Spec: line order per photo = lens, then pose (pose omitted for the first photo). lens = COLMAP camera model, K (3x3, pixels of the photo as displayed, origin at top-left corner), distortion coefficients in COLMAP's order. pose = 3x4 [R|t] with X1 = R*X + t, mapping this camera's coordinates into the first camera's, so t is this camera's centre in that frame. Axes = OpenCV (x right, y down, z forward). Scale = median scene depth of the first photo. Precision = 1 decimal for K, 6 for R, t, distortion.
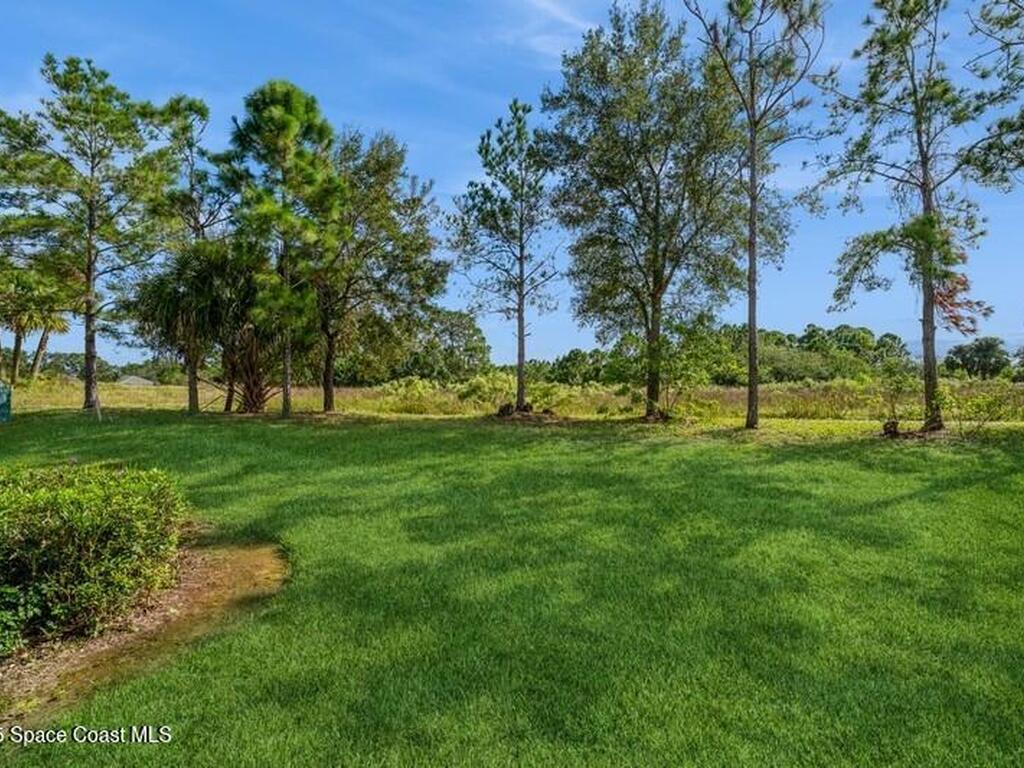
lens RADIAL K [[508.1, 0, 512.6], [0, 508.1, 381.4], [0, 0, 1]] dist [-0.008035, 0.000112]
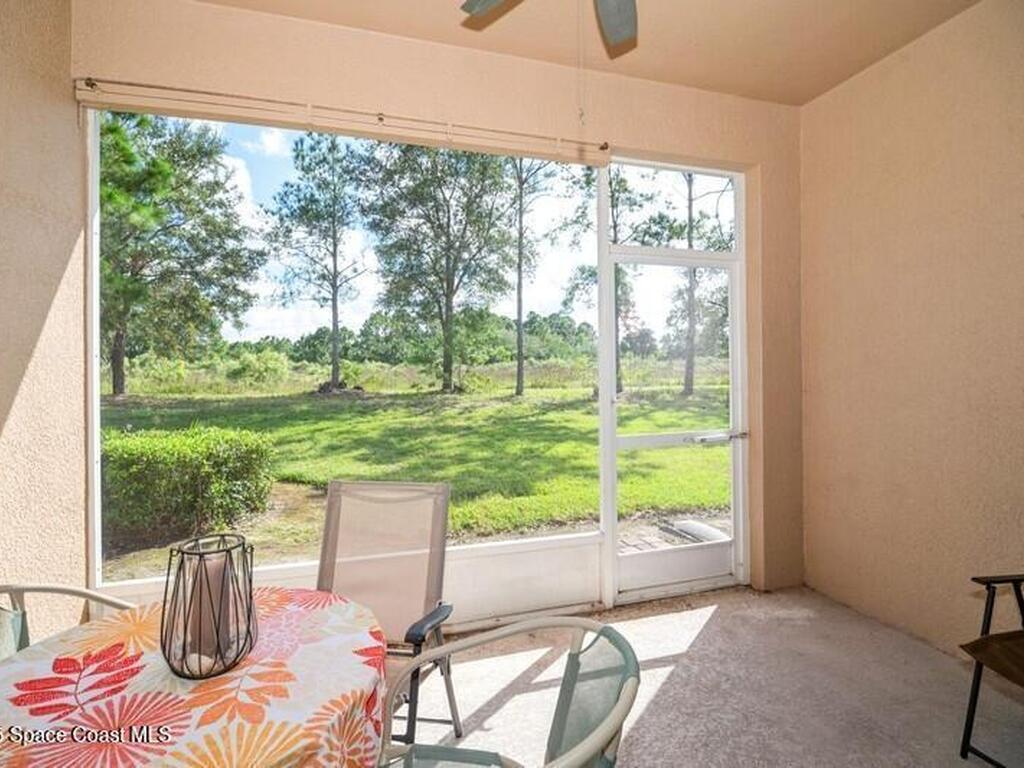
lens RADIAL K [[504.1, 0, 515.3], [0, 504.1, 377.0], [0, 0, 1]] dist [-0.005336, -0.000856]
pose [[0.875809, -0.015285, 0.482416, -0.171220], [-0.001119, 0.999431, 0.033698, -0.005803], [-0.482657, -0.030053, 0.875294, -0.187110]]
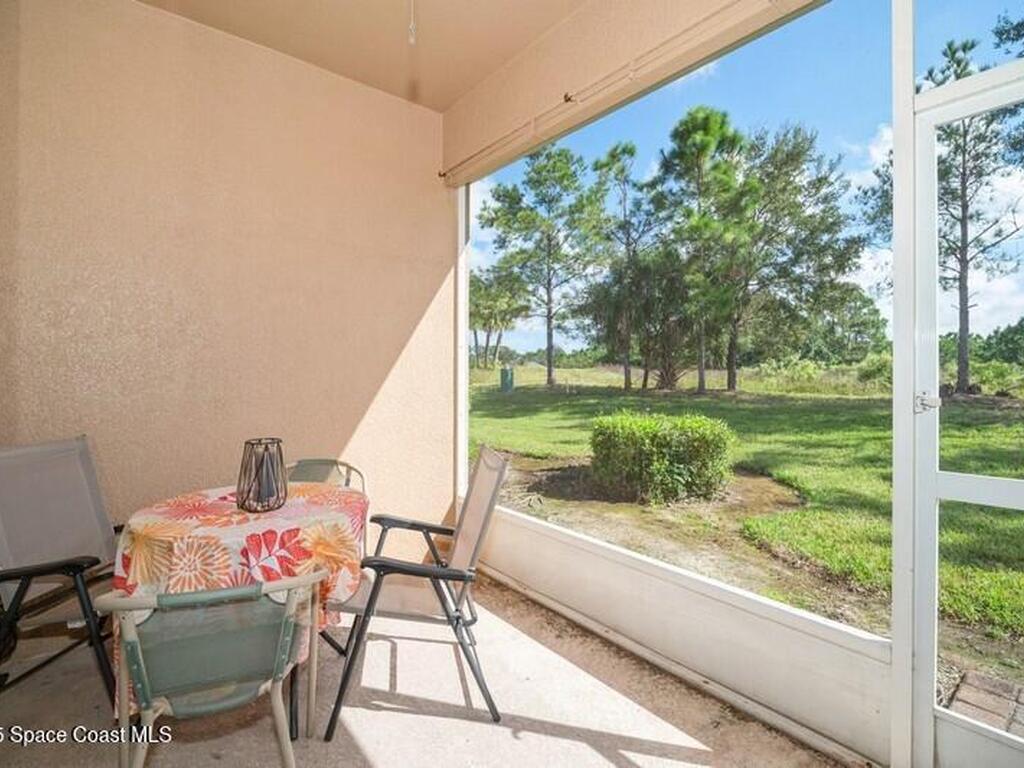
lens RADIAL K [[504.1, 0, 515.3], [0, 504.1, 377.0], [0, 0, 1]] dist [-0.005336, -0.000856]
pose [[0.782006, 0.003117, -0.623263, -0.048043], [0.012538, 0.999706, 0.020731, 0.002800], [0.623145, -0.024027, 0.781737, -0.163214]]
